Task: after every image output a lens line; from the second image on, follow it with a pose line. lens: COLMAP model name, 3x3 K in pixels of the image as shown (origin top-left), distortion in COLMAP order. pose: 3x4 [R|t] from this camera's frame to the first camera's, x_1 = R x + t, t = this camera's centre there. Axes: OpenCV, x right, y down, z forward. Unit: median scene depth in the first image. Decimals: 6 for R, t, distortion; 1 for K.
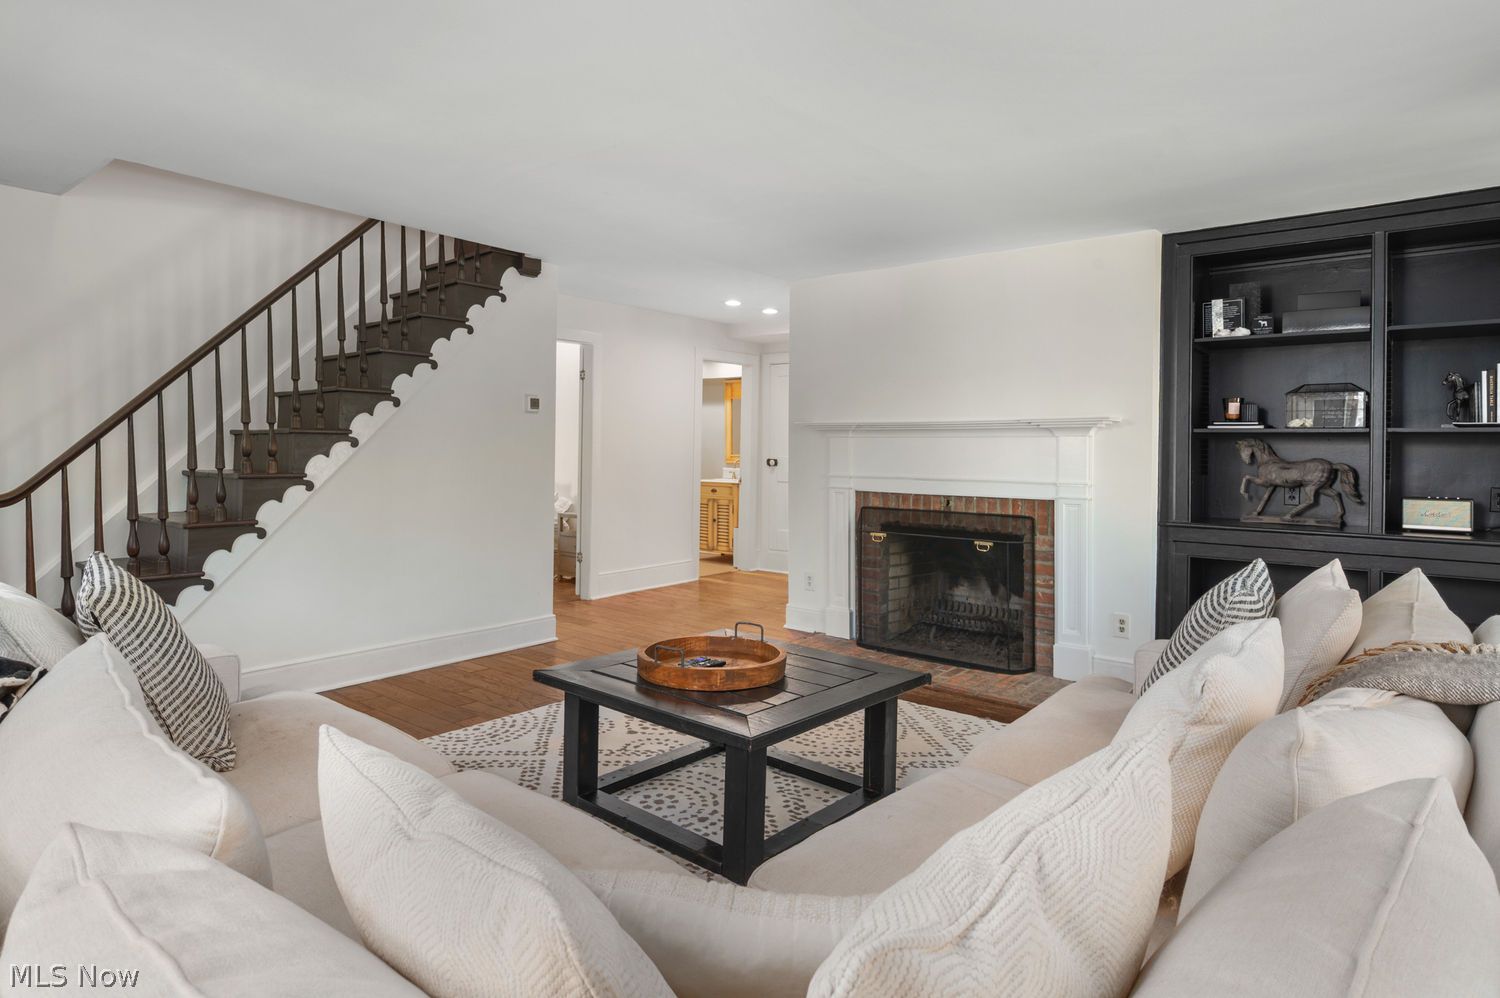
lens RADIAL K [[856.4, 0, 731.1], [0, 856.4, 460.9], [0, 0, 1]] dist [0.002554, 0.000217]
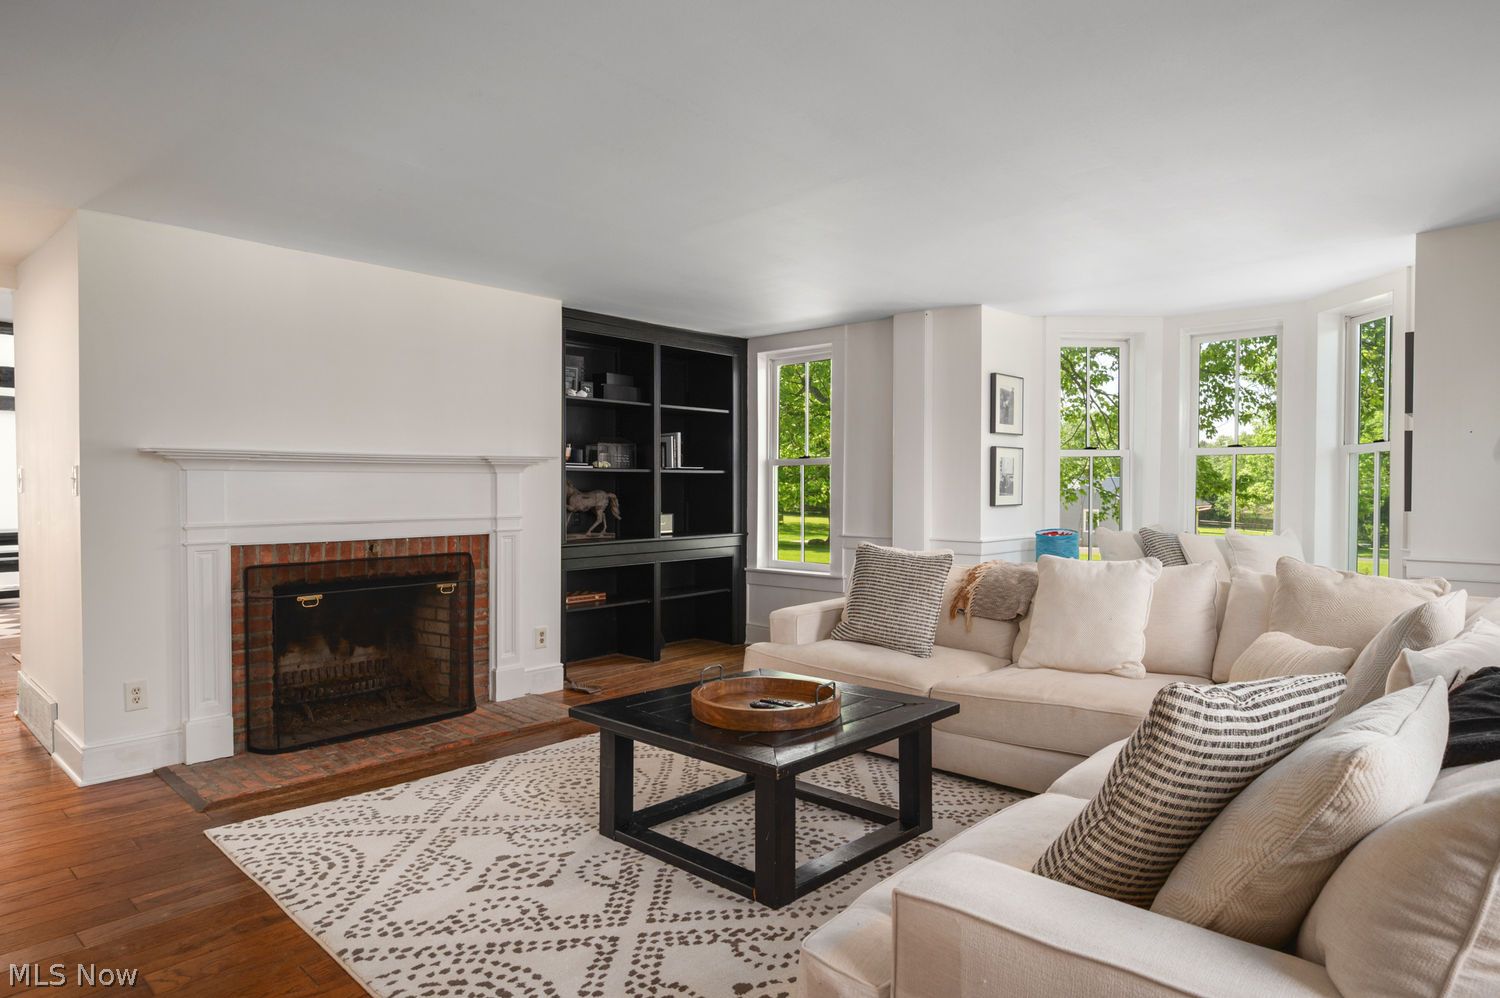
lens RADIAL K [[874.6, 0, 750.1], [0, 874.6, 493.0], [0, 0, 1]] dist [-0.007408, -0.000922]
pose [[0.021961, -0.015201, 0.999643, -0.650769], [0.018896, 0.999712, 0.014787, -0.013665], [-0.999580, 0.018564, 0.022242, 0.626493]]
